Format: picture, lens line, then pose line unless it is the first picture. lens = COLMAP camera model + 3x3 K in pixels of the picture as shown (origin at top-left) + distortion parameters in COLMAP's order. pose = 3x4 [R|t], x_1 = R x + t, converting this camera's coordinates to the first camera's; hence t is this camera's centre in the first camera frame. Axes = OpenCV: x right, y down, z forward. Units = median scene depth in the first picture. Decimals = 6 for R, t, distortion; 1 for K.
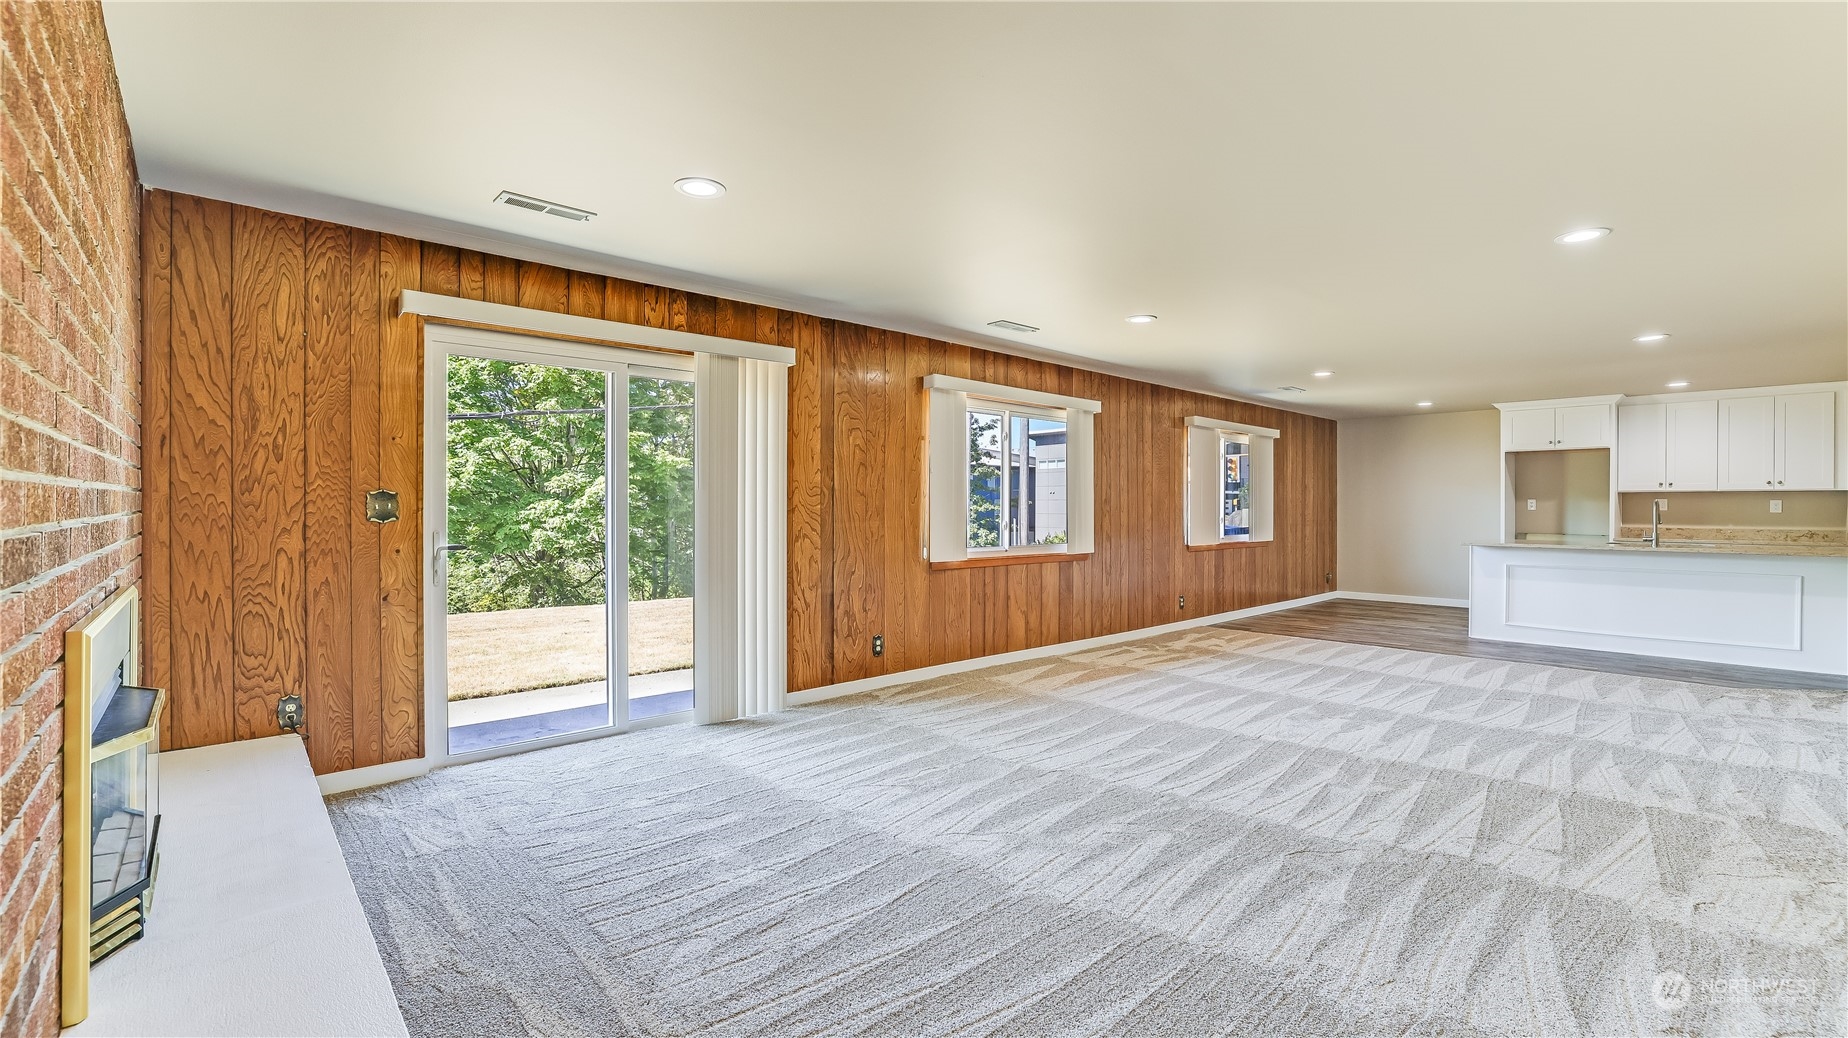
lens RADIAL K [[788.5, 0, 918.3], [0, 788.5, 503.8], [0, 0, 1]] dist [-0.040407, 0.015303]
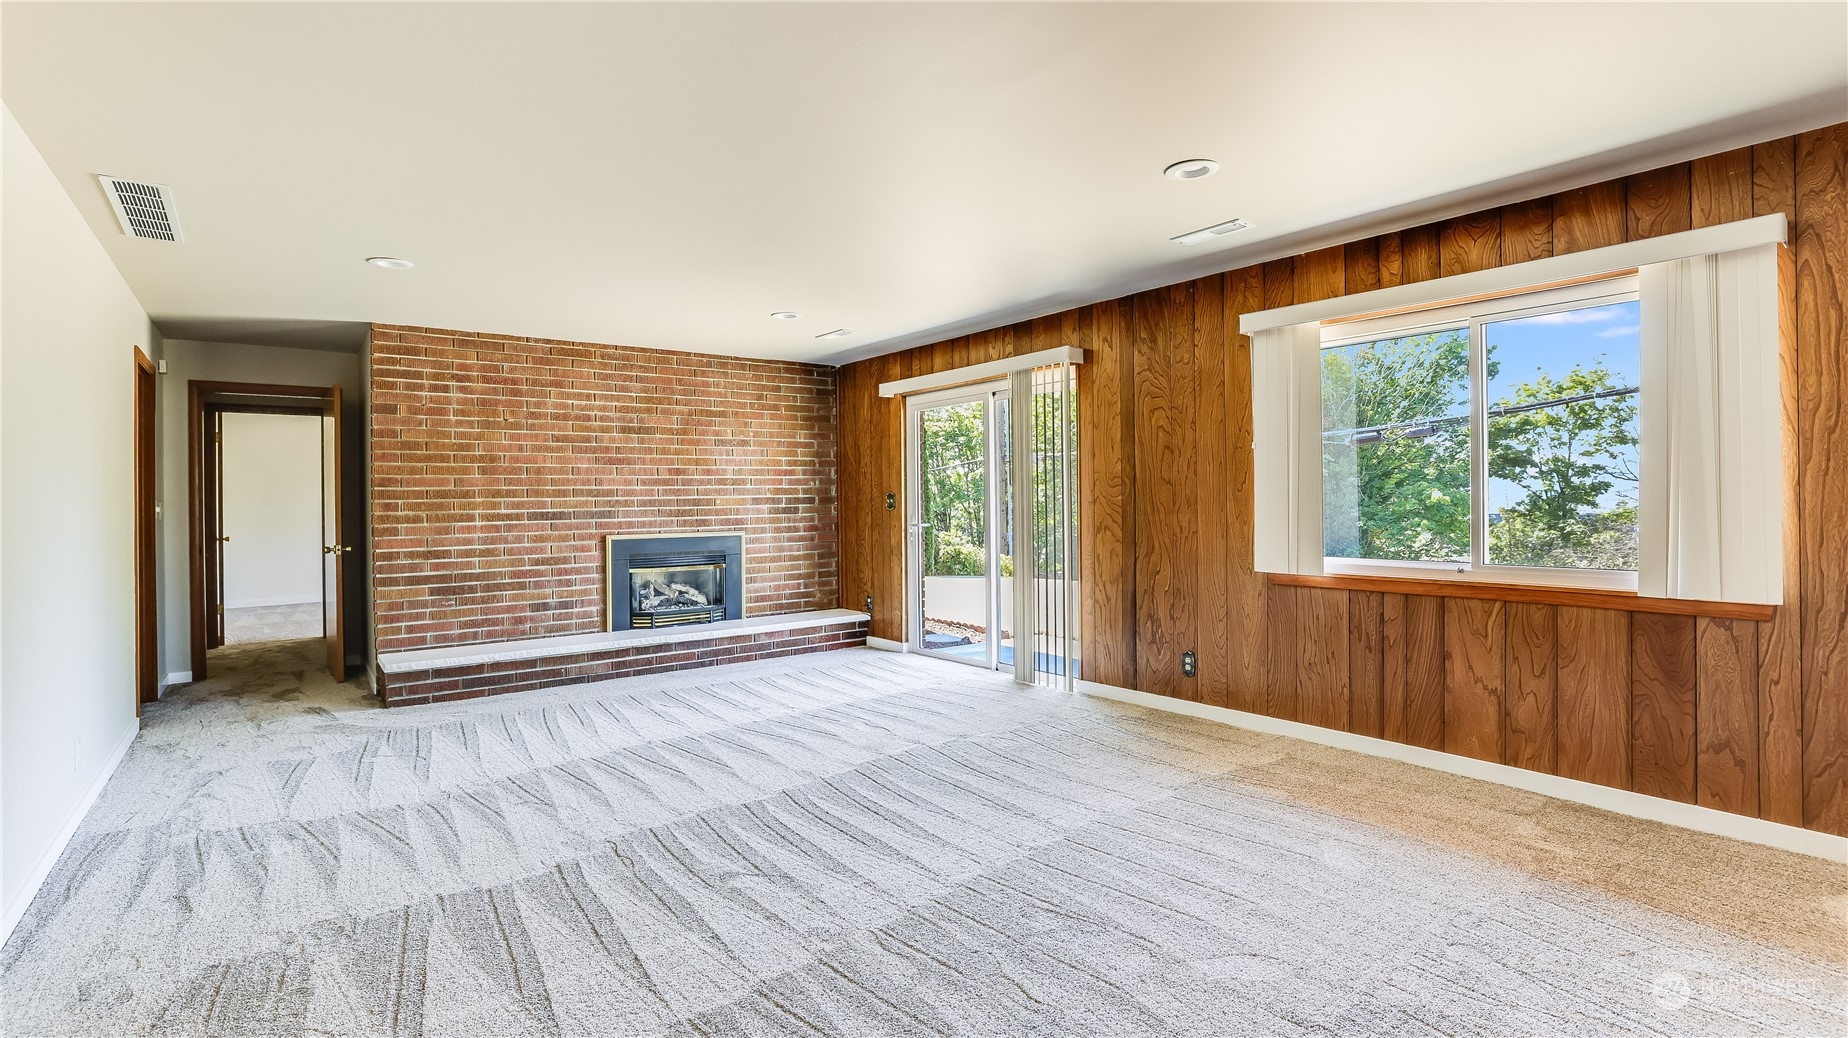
lens RADIAL K [[788.5, 0, 918.3], [0, 788.5, 503.8], [0, 0, 1]] dist [-0.040407, 0.015303]
pose [[-0.030970, -0.008307, -0.999486, 0.804538], [0.005405, 0.999949, -0.008478, 0.017225], [0.999506, -0.005665, -0.030924, 0.761637]]
